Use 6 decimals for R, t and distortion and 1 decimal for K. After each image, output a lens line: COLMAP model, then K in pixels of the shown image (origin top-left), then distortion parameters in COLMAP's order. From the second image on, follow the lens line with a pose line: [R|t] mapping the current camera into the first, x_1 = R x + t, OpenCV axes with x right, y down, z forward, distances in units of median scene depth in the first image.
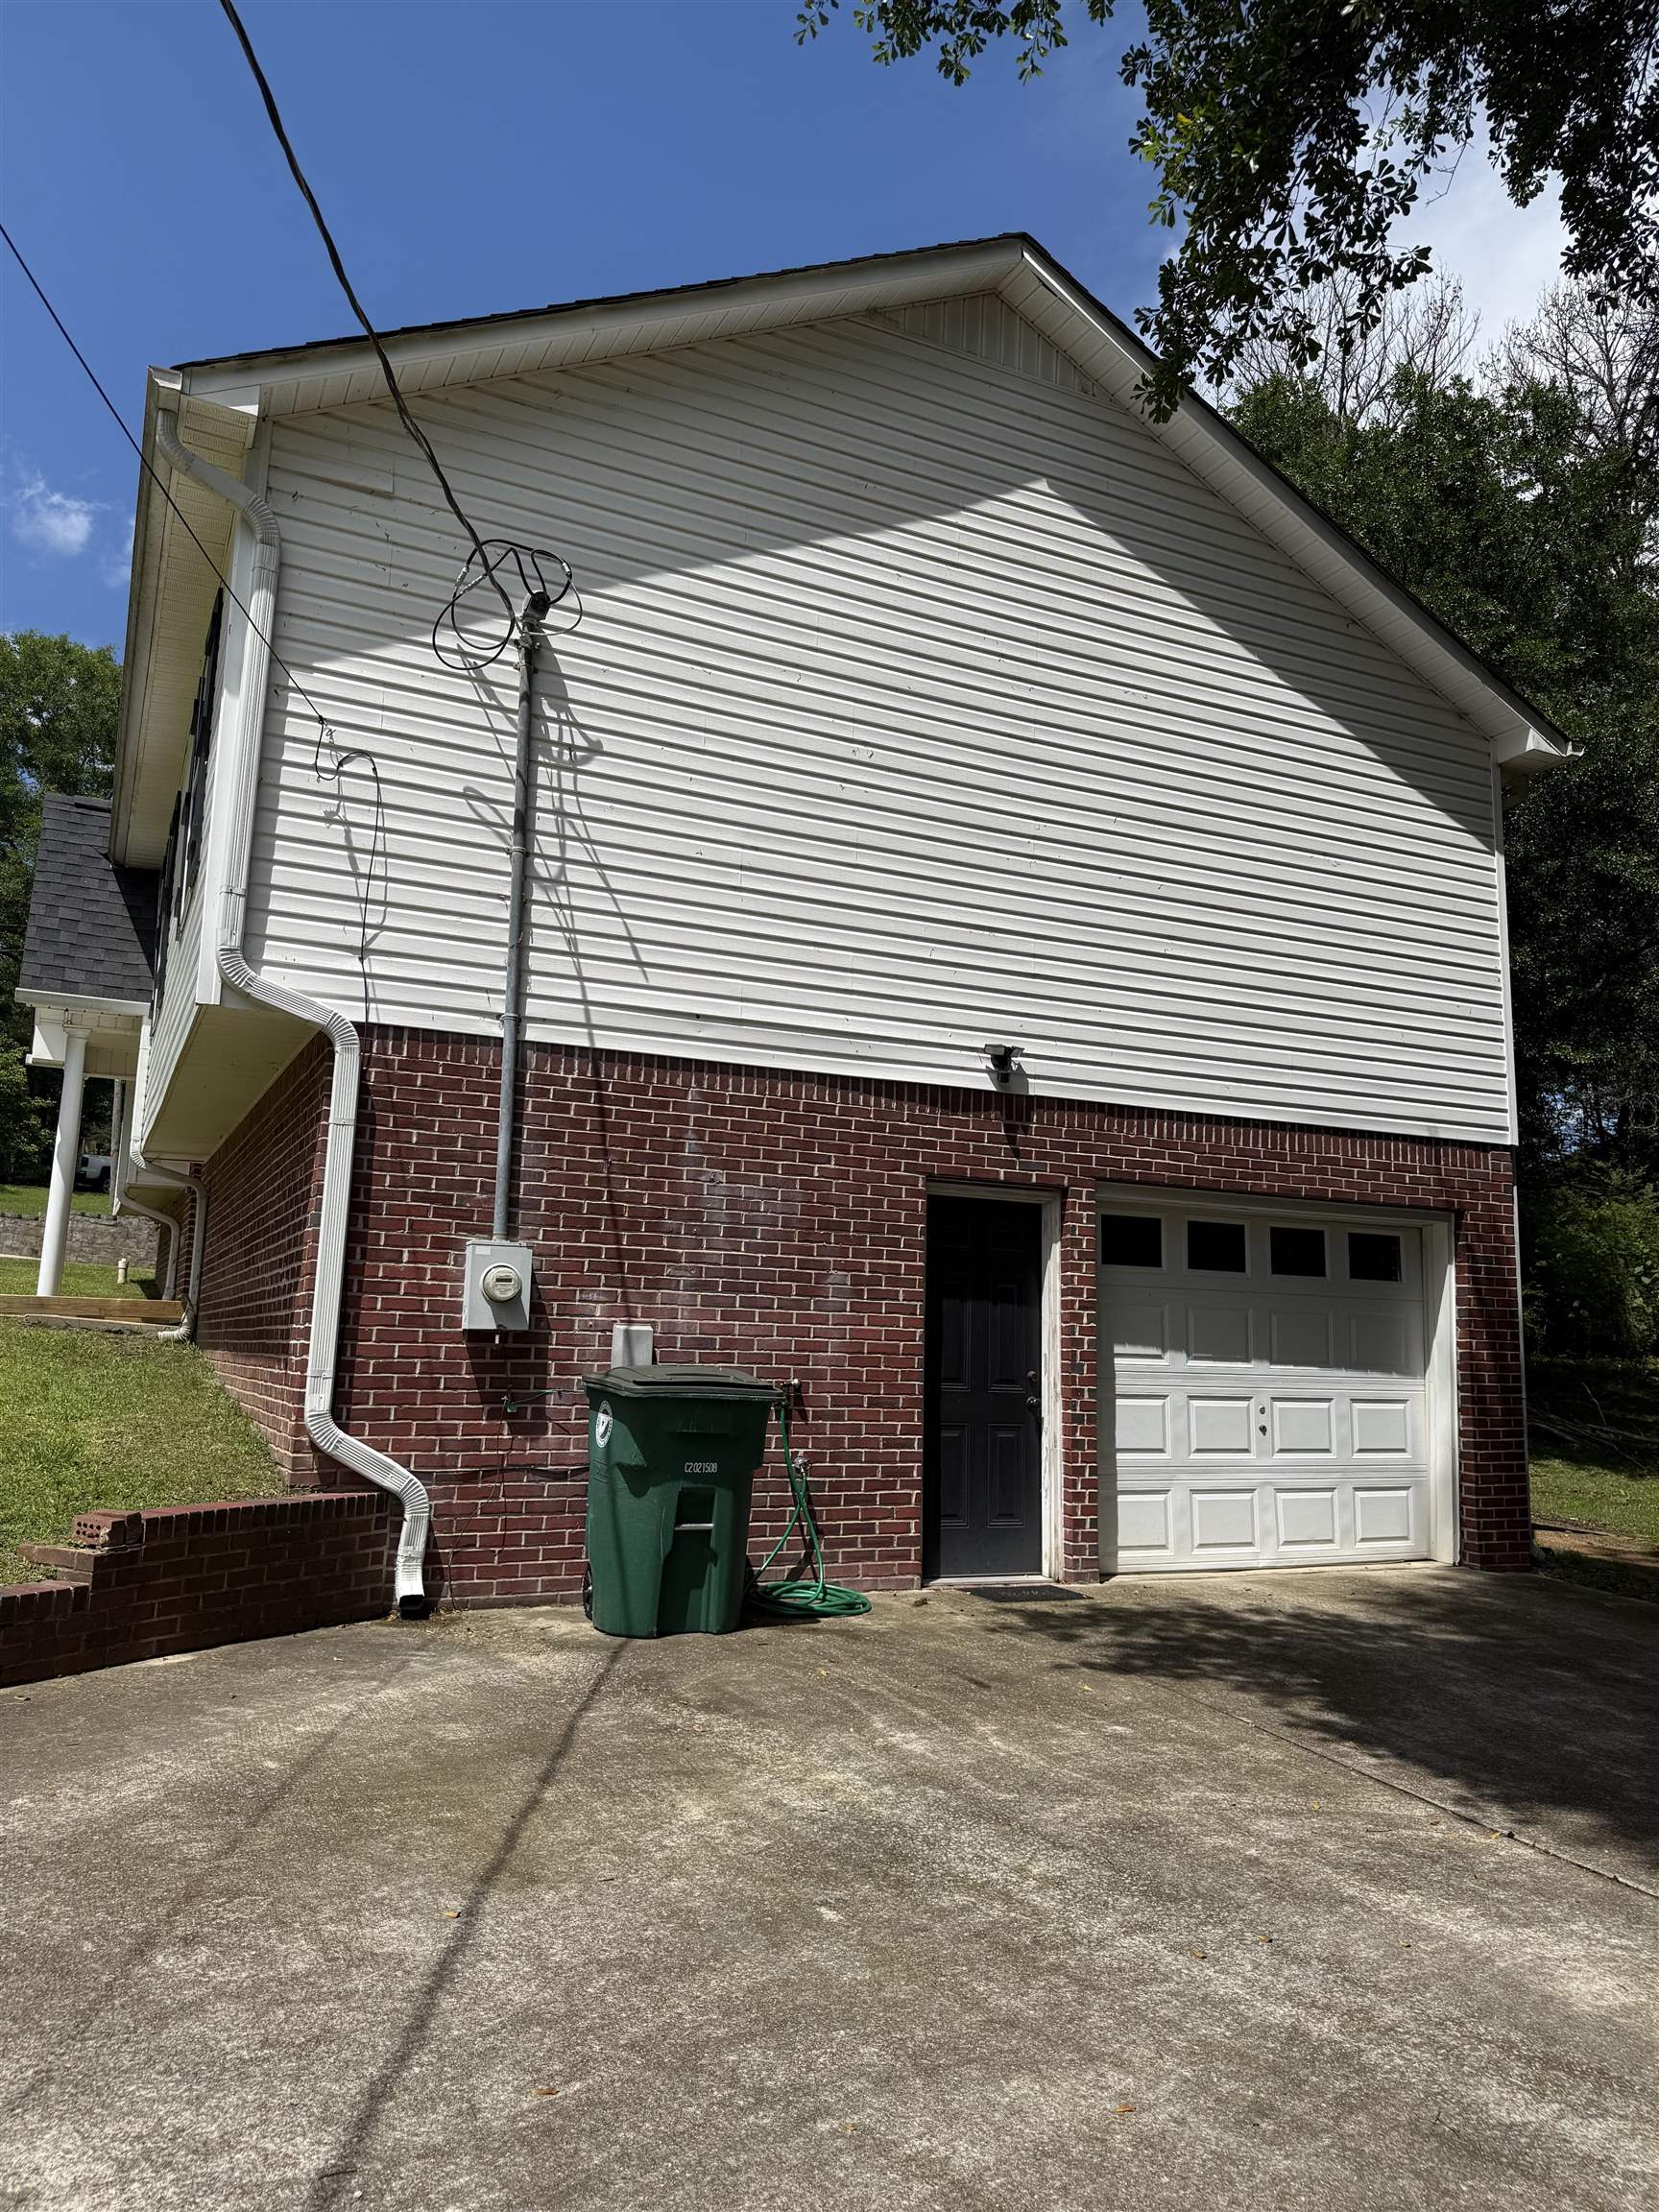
lens RADIAL K [[1554.2, 0, 819.2], [0, 1554.2, 1110.7], [0, 0, 1]] dist [0.056316, -0.067300]
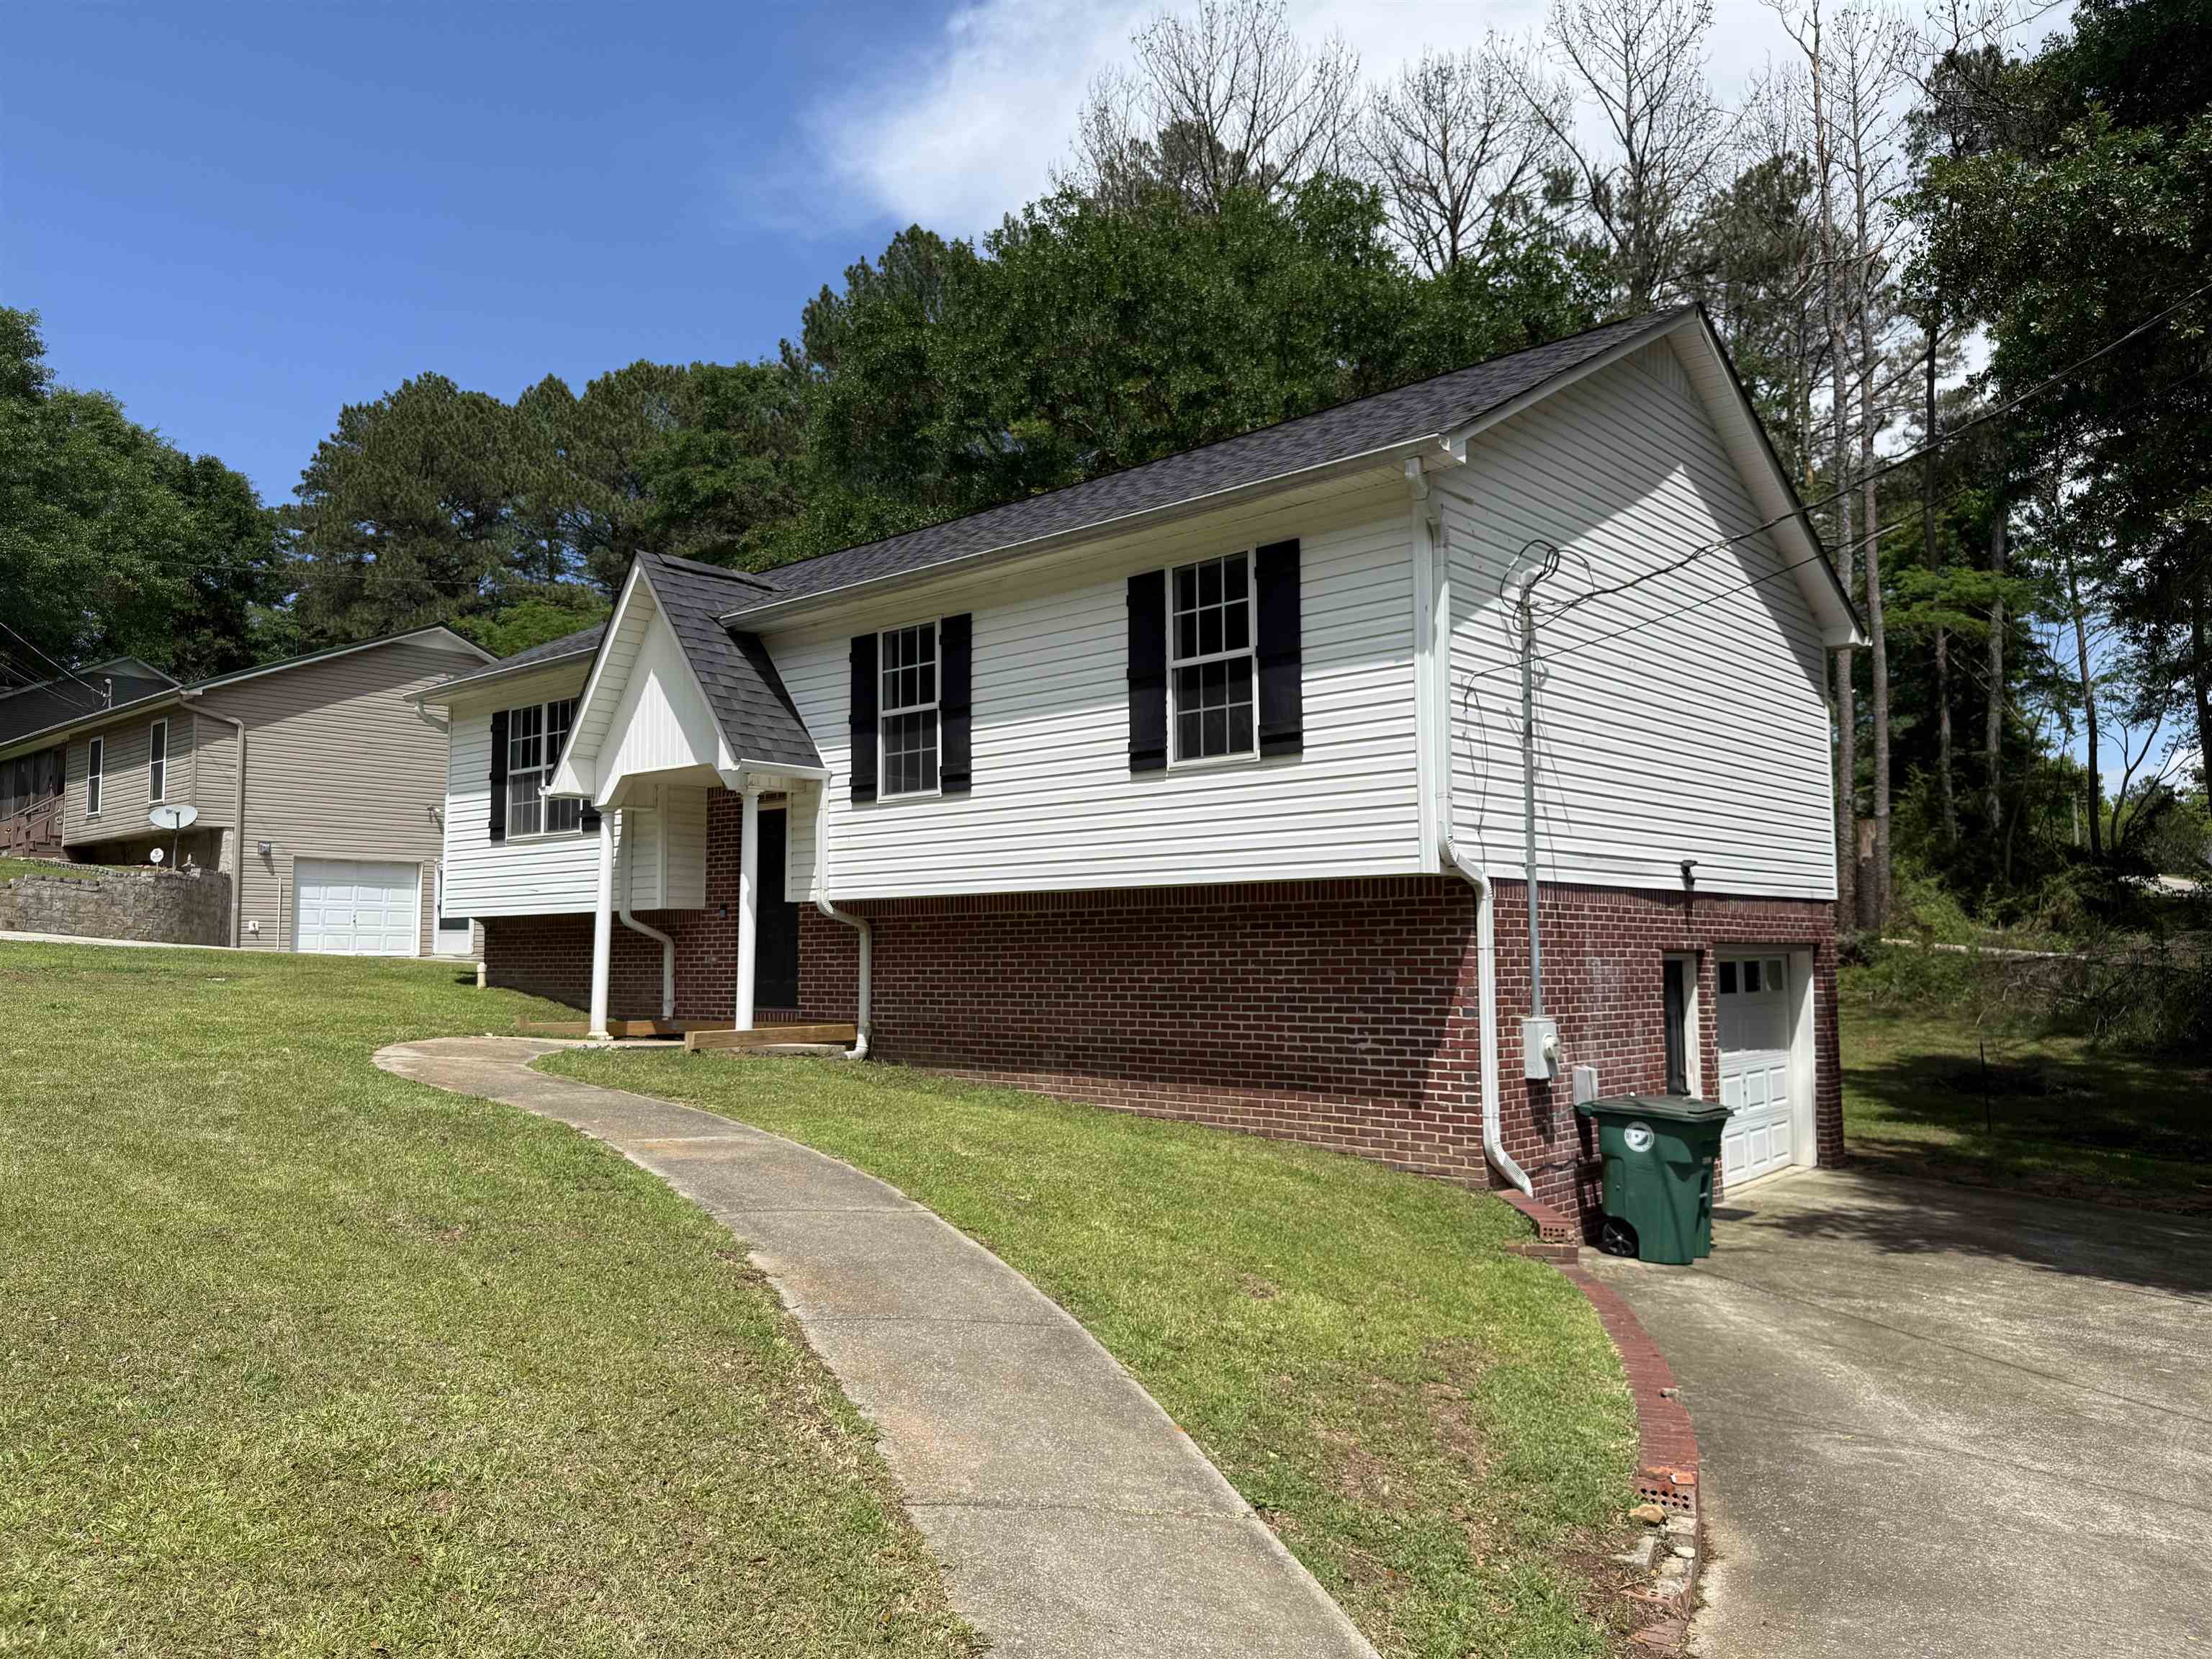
lens RADIAL K [[1554.2, 0, 1113.4], [0, 1554.2, 844.6], [0, 0, 1]] dist [0.056316, -0.067300]
pose [[0.921189, -0.002715, 0.389105, -0.917937], [-0.030771, 0.996336, 0.079802, -0.149988], [-0.387896, -0.085486, 0.917730, -0.166610]]
